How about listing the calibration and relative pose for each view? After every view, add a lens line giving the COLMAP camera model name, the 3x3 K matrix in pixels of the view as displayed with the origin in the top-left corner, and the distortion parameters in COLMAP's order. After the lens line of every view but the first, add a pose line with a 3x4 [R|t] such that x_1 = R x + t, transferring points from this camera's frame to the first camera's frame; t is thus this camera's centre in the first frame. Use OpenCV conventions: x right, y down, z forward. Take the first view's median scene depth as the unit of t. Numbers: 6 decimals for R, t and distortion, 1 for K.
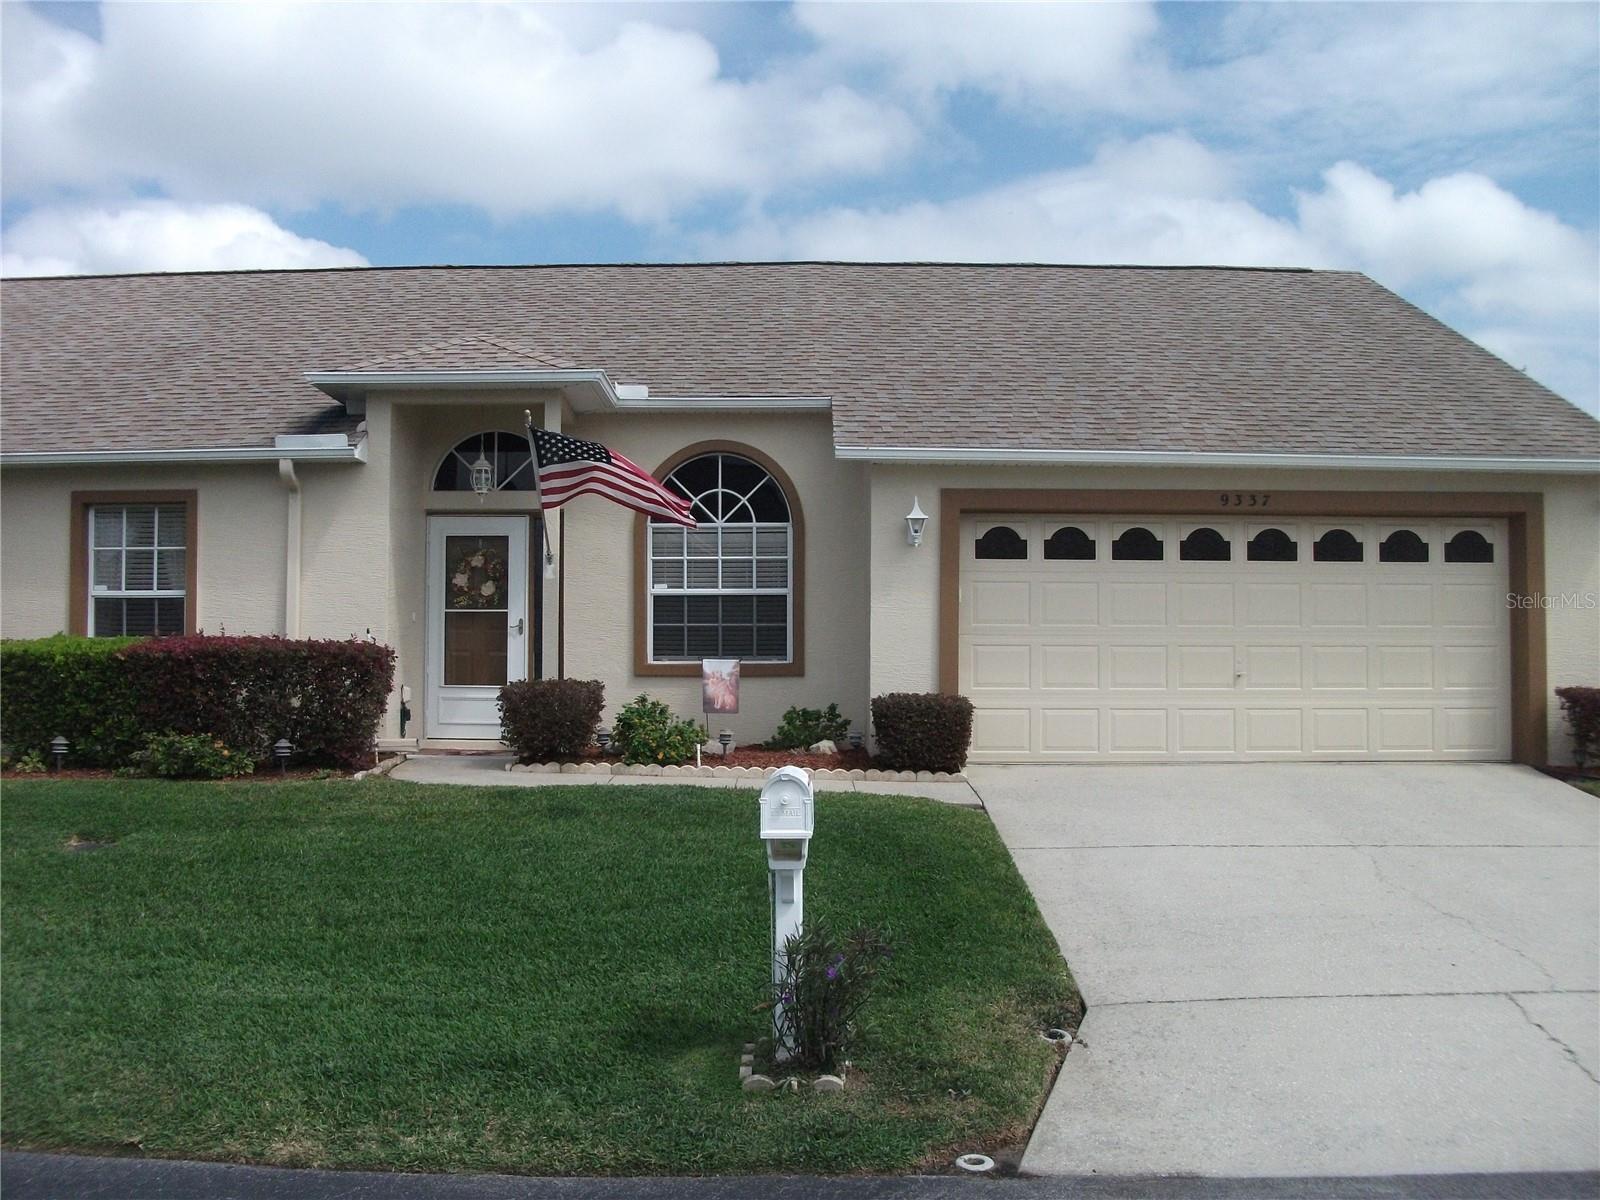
lens RADIAL K [[1494.5, 0, 796.9], [0, 1494.5, 649.6], [0, 0, 1]] dist [-0.209229, 0.331730]
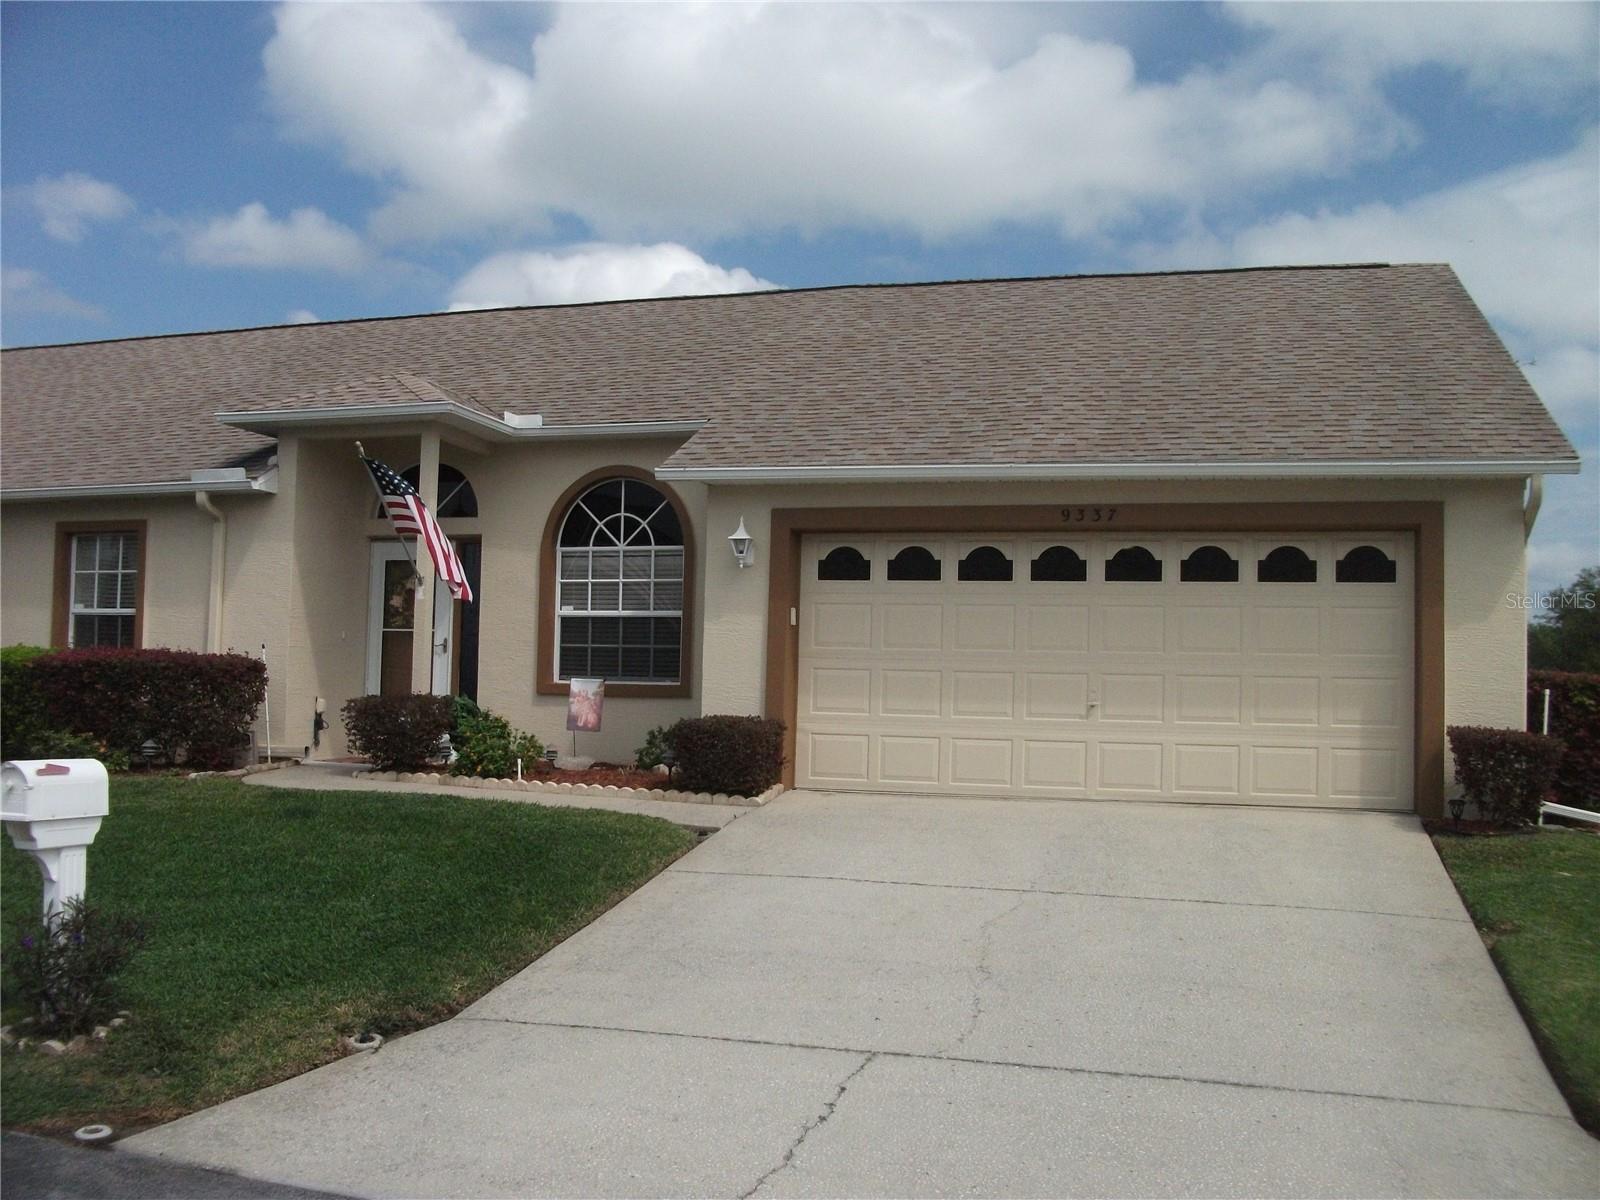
lens RADIAL K [[1539.5, 0, 767.0], [0, 1539.5, 639.7], [0, 0, 1]] dist [-0.155811, 0.110485]
pose [[0.955369, 0.009834, -0.295253, 0.386307], [-0.017700, 0.999556, -0.023983, 0.002740], [0.294886, 0.028138, 0.955118, 0.027317]]
